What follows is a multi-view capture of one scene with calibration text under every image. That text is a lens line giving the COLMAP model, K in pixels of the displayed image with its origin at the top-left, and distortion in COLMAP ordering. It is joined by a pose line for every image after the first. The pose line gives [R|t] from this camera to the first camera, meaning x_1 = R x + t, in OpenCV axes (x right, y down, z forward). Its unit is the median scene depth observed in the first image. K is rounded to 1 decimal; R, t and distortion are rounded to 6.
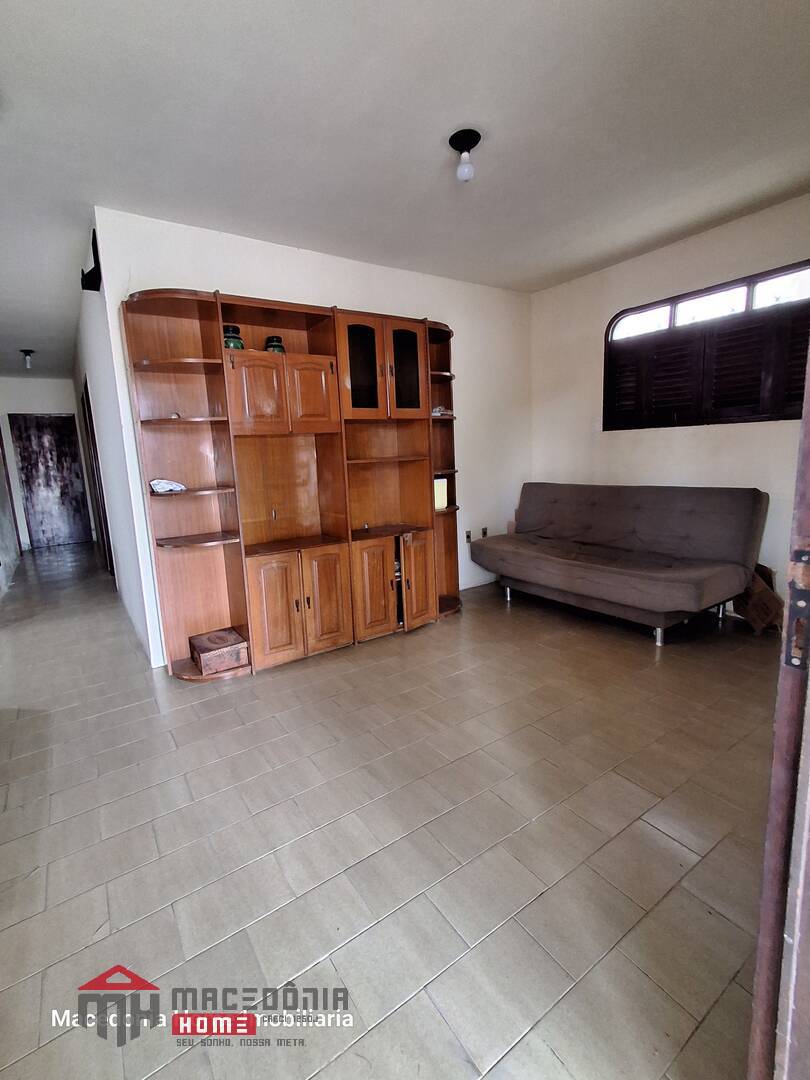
lens RADIAL K [[492.3, 0, 402.2], [0, 492.3, 536.2], [0, 0, 1]] dist [-0.005144, -0.000439]
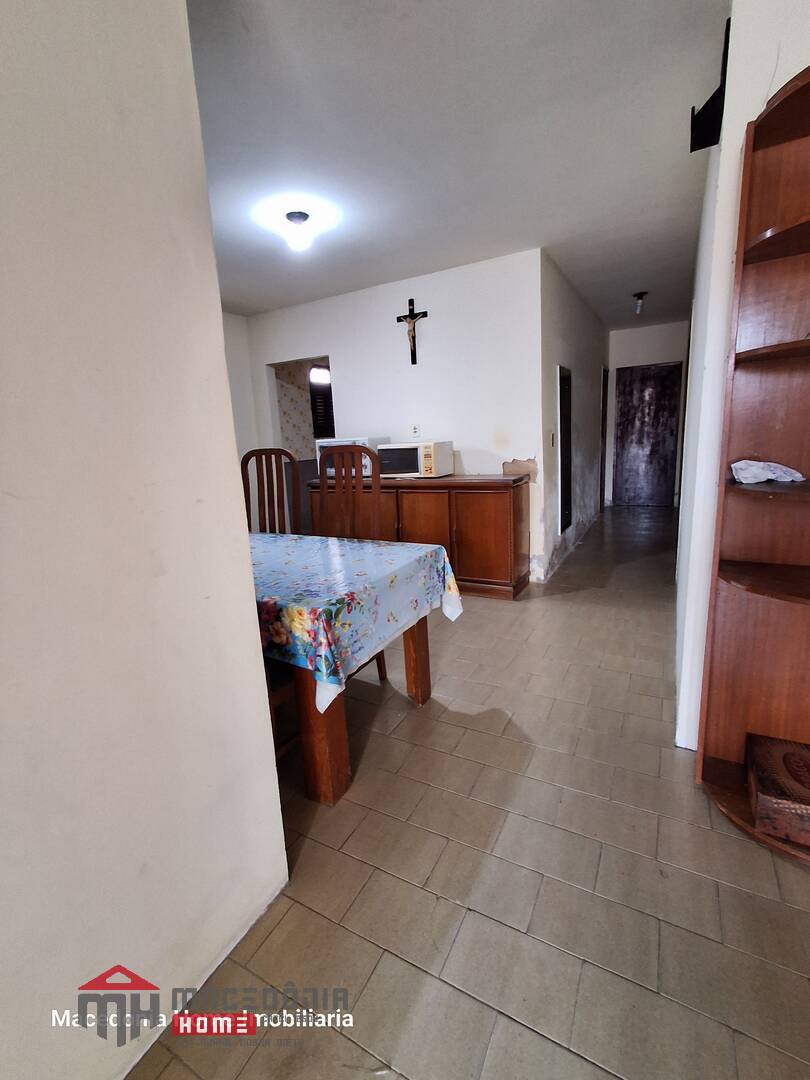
lens RADIAL K [[492.3, 0, 398.4], [0, 492.3, 530.0], [0, 0, 1]] dist [-0.005144, -0.000439]
pose [[0.447745, 0.190939, -0.873537, -0.067330], [-0.119153, 0.980962, 0.153346, -0.027094], [0.886187, 0.035425, 0.461972, 0.152653]]
